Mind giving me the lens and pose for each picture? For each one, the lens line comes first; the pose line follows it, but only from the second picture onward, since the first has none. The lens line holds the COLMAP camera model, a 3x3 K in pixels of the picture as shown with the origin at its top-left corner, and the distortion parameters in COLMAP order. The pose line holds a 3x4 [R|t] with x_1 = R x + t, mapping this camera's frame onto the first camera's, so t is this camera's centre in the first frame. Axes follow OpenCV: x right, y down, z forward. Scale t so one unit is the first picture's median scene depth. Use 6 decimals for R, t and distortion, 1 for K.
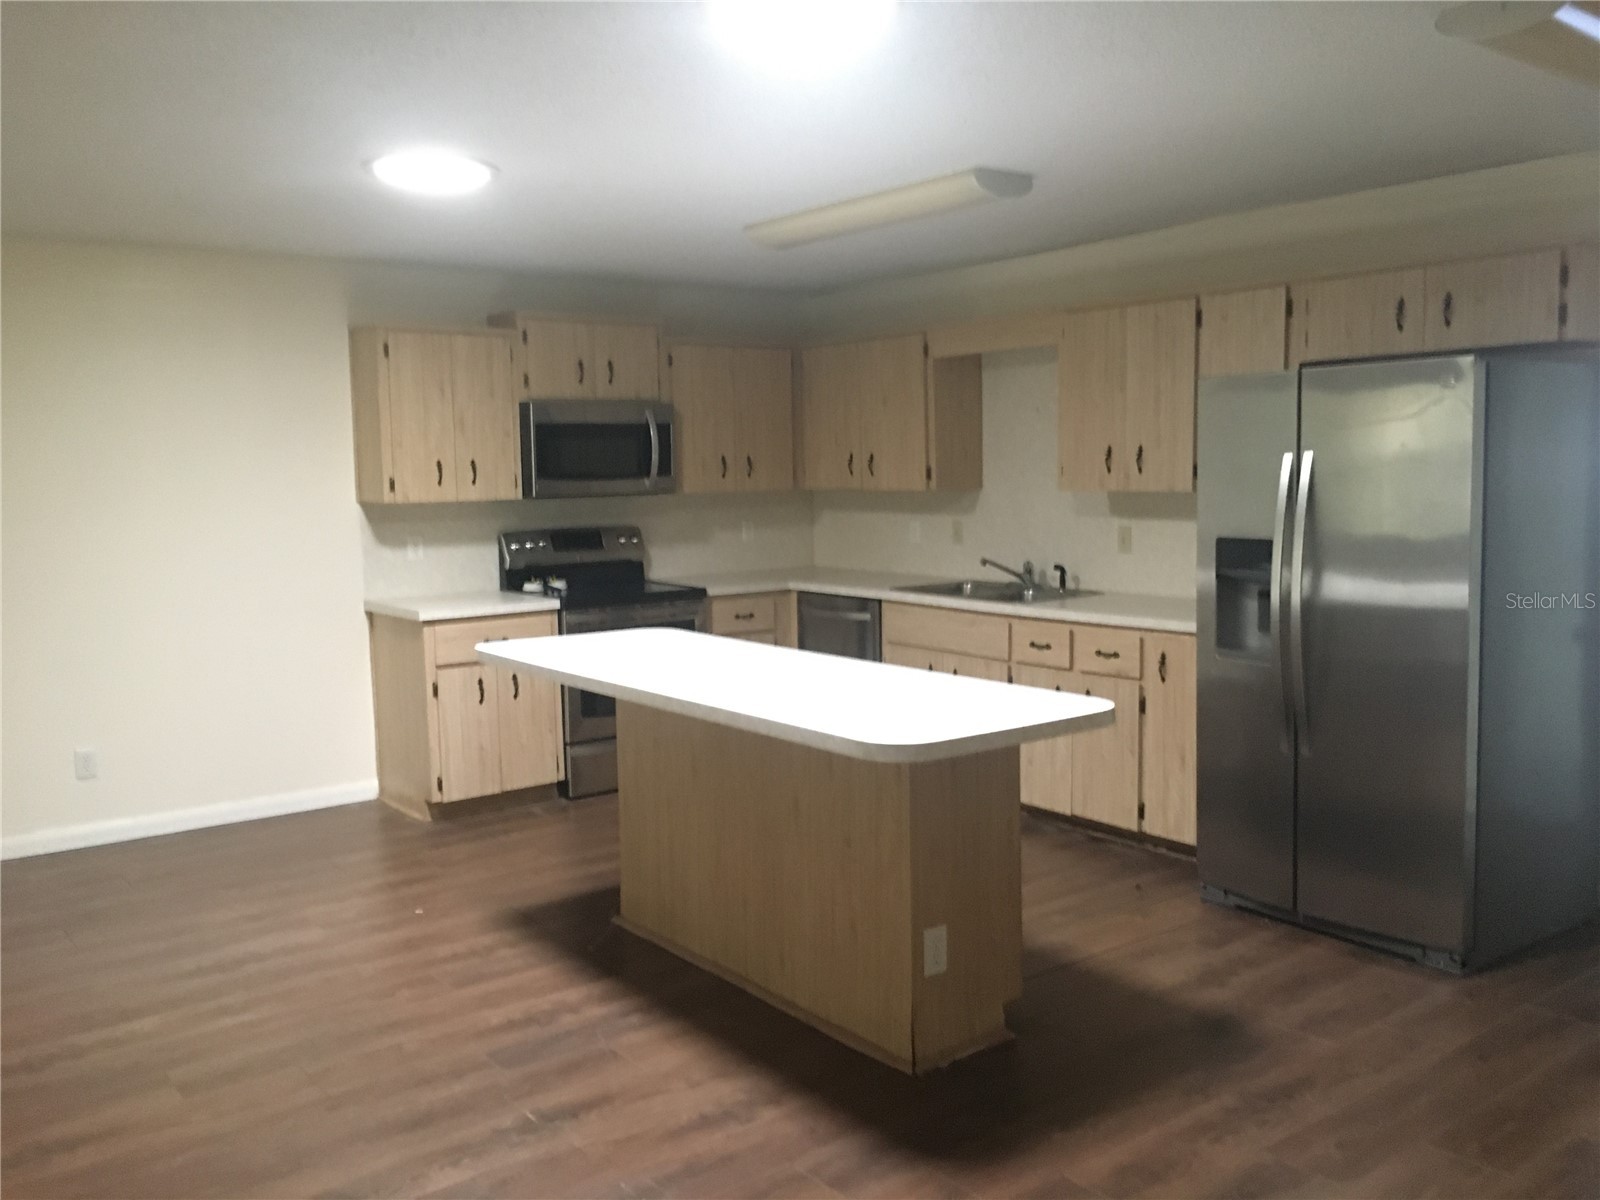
lens RADIAL K [[1360.3, 0, 803.8], [0, 1360.3, 576.0], [0, 0, 1]] dist [0.087405, -0.124956]
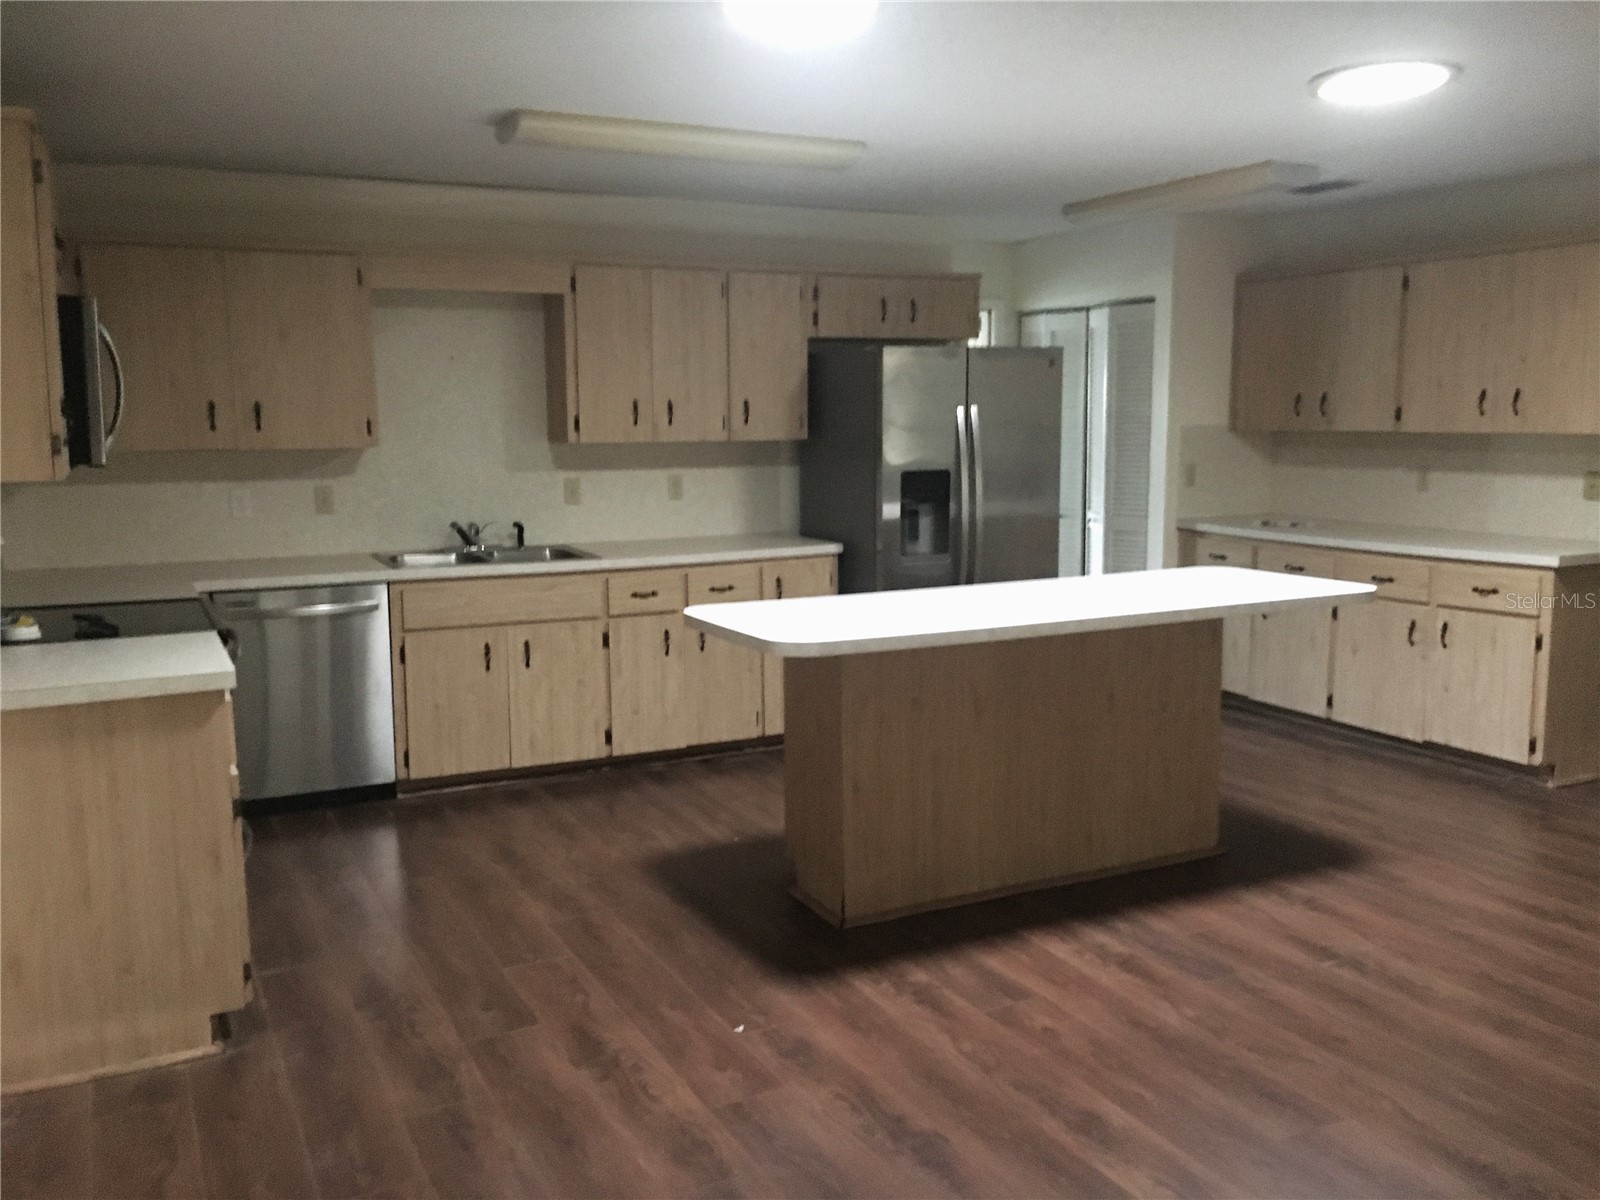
lens RADIAL K [[1360.3, 0, 803.8], [0, 1360.3, 576.0], [0, 0, 1]] dist [0.087405, -0.124956]
pose [[0.192449, -0.106482, 0.975513, -0.858380], [0.087722, 0.991982, 0.090974, -0.048462], [-0.977378, 0.068066, 0.200247, 0.729895]]
